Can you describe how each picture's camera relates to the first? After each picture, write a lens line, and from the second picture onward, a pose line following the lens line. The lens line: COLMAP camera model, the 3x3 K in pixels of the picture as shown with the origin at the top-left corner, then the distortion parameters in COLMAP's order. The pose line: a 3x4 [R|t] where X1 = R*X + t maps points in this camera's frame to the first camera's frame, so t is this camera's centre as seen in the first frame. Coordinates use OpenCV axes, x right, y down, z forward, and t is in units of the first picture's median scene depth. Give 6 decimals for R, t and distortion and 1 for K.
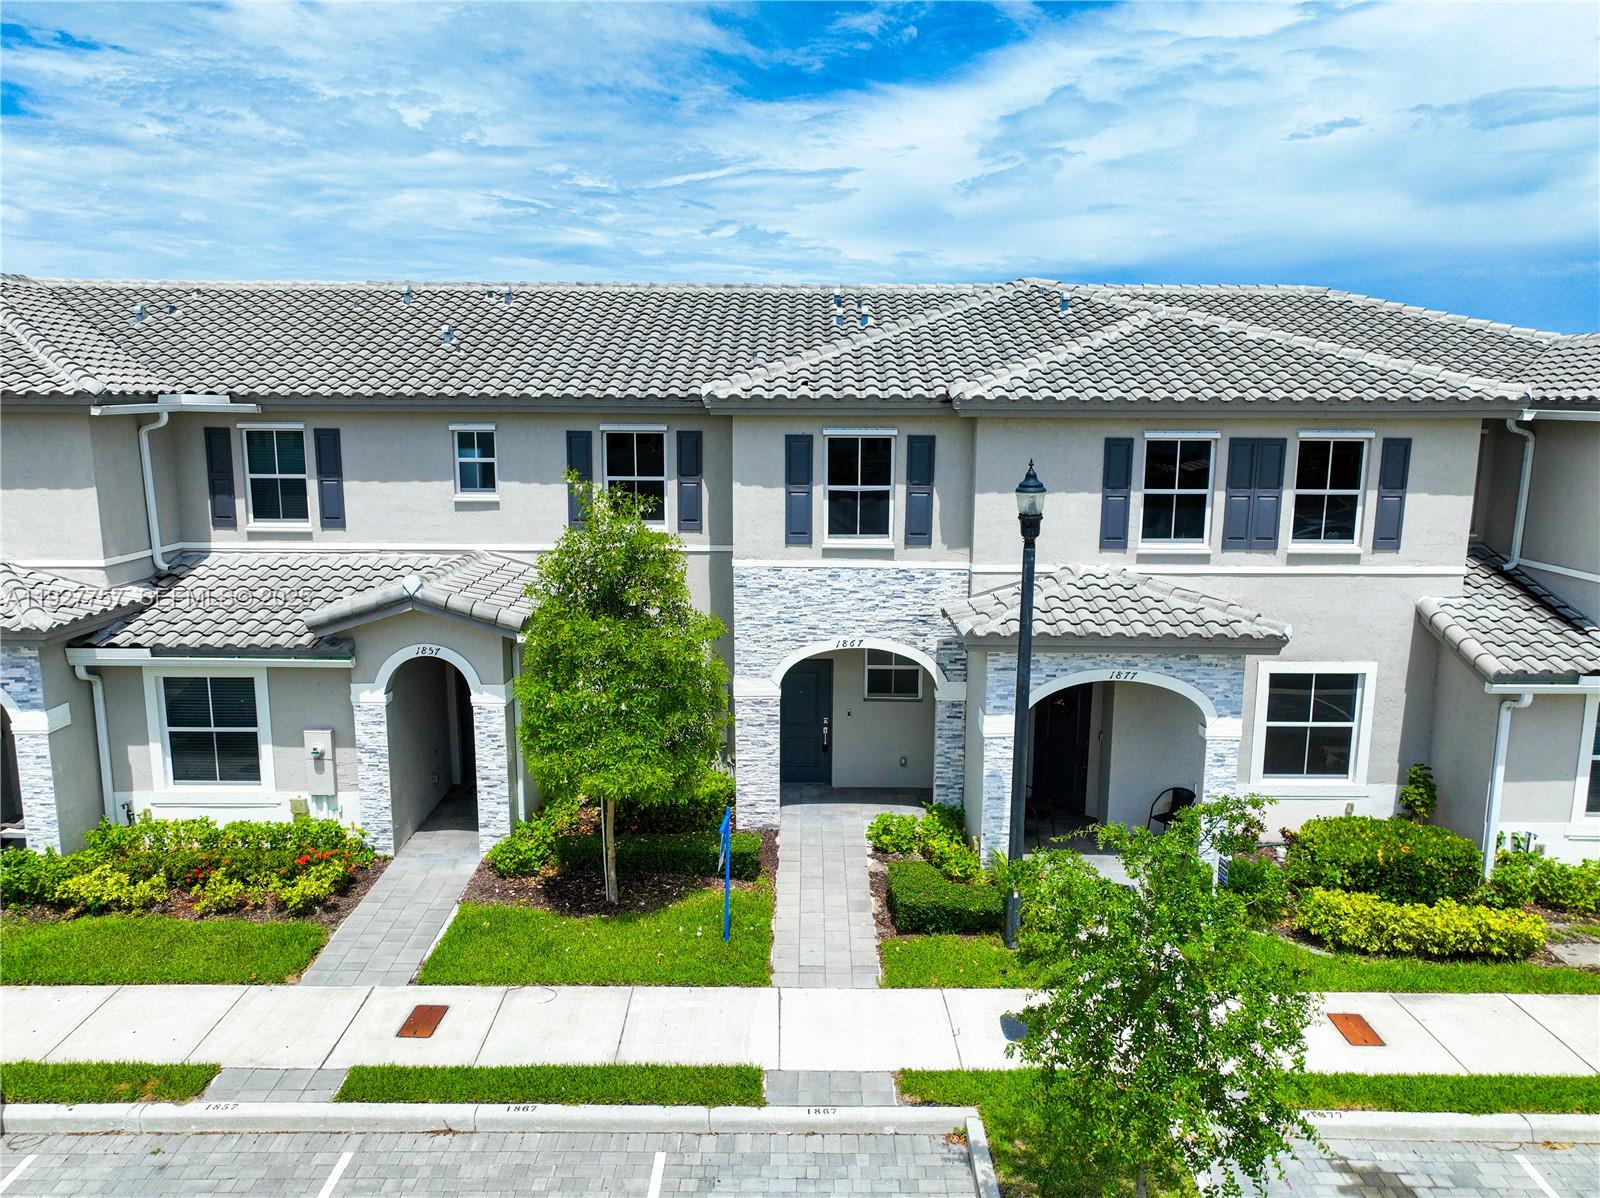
lens RADIAL K [[1100.3, 0, 800.0], [0, 1100.3, 599.0], [0, 0, 1]] dist [-0.004827, 0.021819]
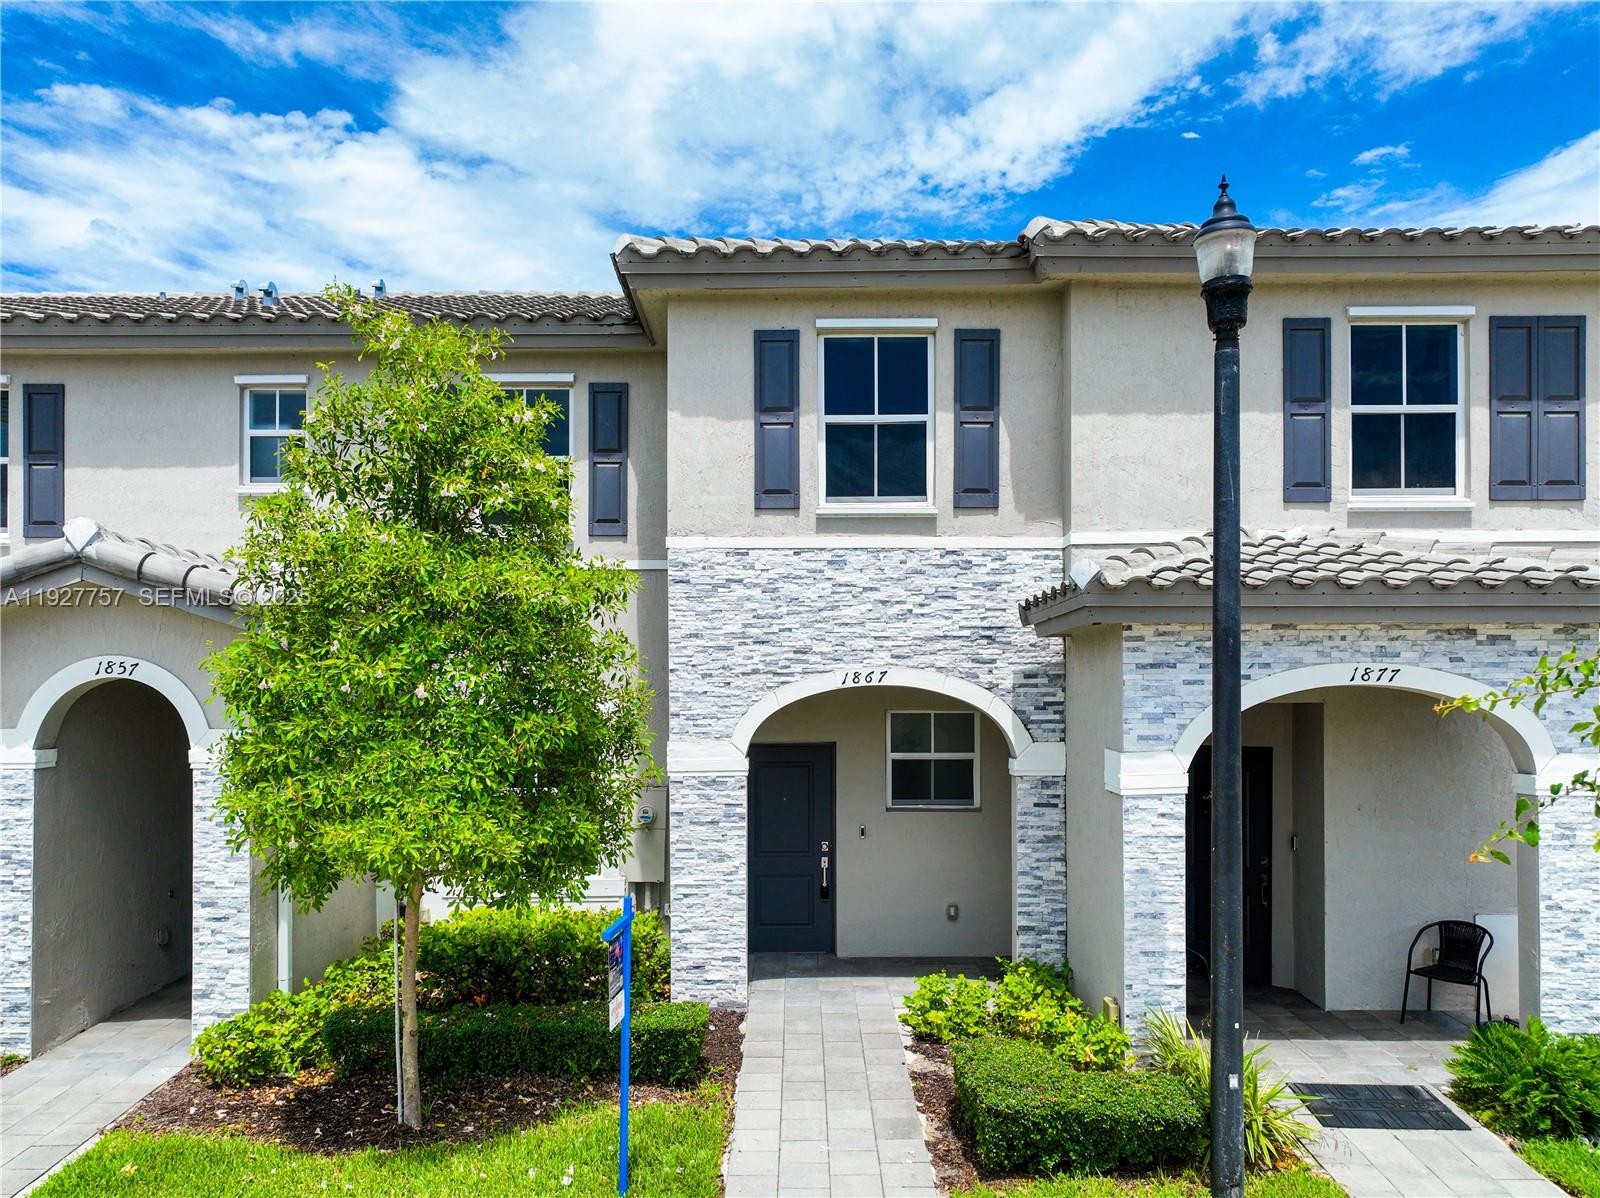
lens RADIAL K [[1292.2, 0, 800.0], [0, 1292.2, 599.0], [0, 0, 1]] dist [-0.010389, 0.039454]
pose [[0.999937, -0.006819, 0.008954, 0.004706], [0.008284, 0.984458, -0.175424, 0.122340], [-0.007618, 0.175487, 0.984452, 0.318197]]
